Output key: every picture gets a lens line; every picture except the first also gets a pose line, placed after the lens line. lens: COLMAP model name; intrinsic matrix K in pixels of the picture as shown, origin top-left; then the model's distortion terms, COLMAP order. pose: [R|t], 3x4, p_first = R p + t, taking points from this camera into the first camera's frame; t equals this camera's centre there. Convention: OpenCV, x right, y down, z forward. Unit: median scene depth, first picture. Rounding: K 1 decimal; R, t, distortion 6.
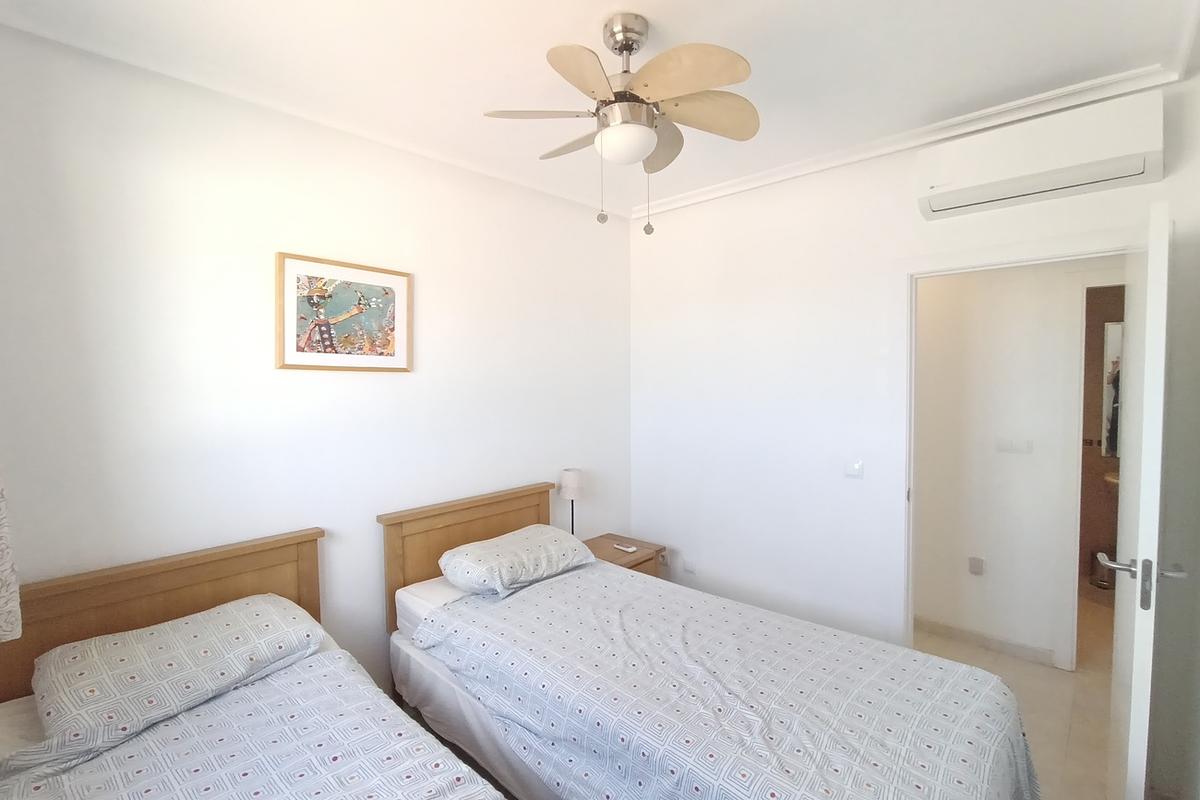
lens RADIAL K [[548.9, 0, 592.0], [0, 548.9, 394.7], [0, 0, 1]] dist [-0.033030, 0.020323]
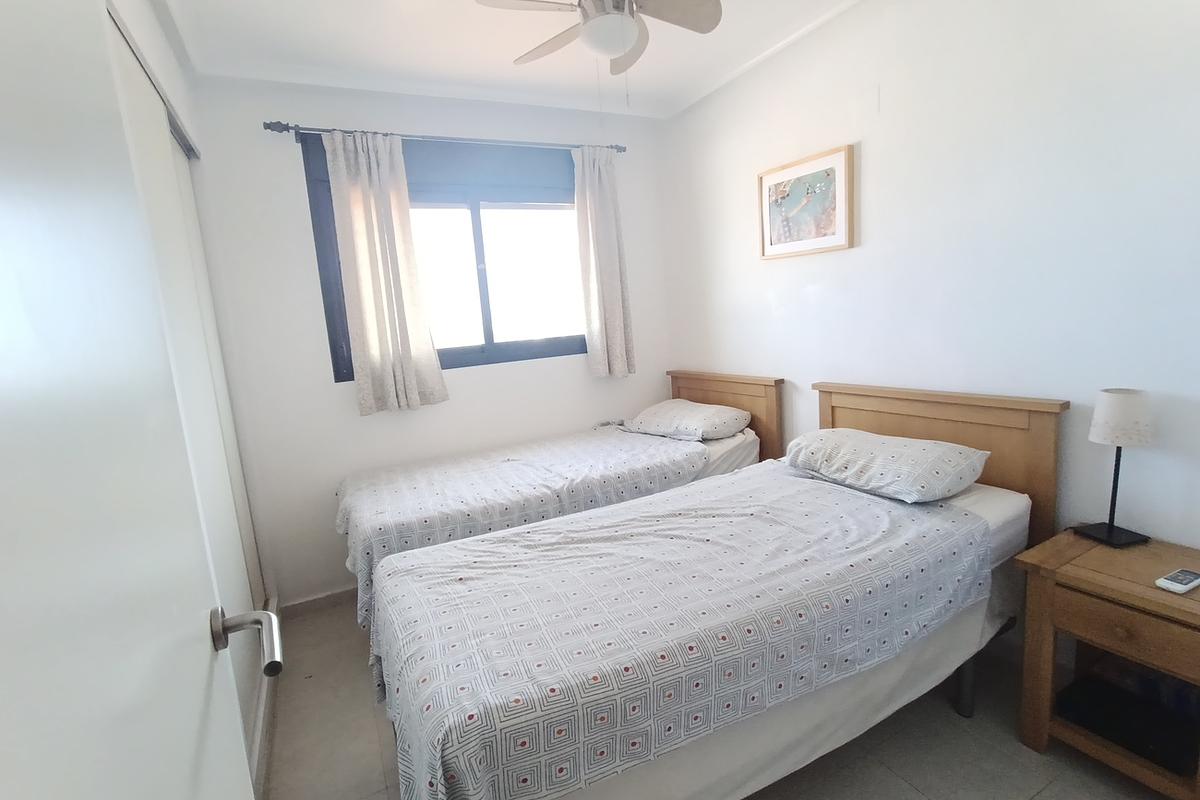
lens RADIAL K [[547.3, 0, 594.6], [0, 547.3, 398.0], [0, 0, 1]] dist [-0.050652, 0.035574]
pose [[-0.317947, 0.173845, -0.932034, 0.843867], [0.052164, 0.984764, 0.165886, 0.043694], [0.946672, 0.004124, -0.322172, 0.946198]]
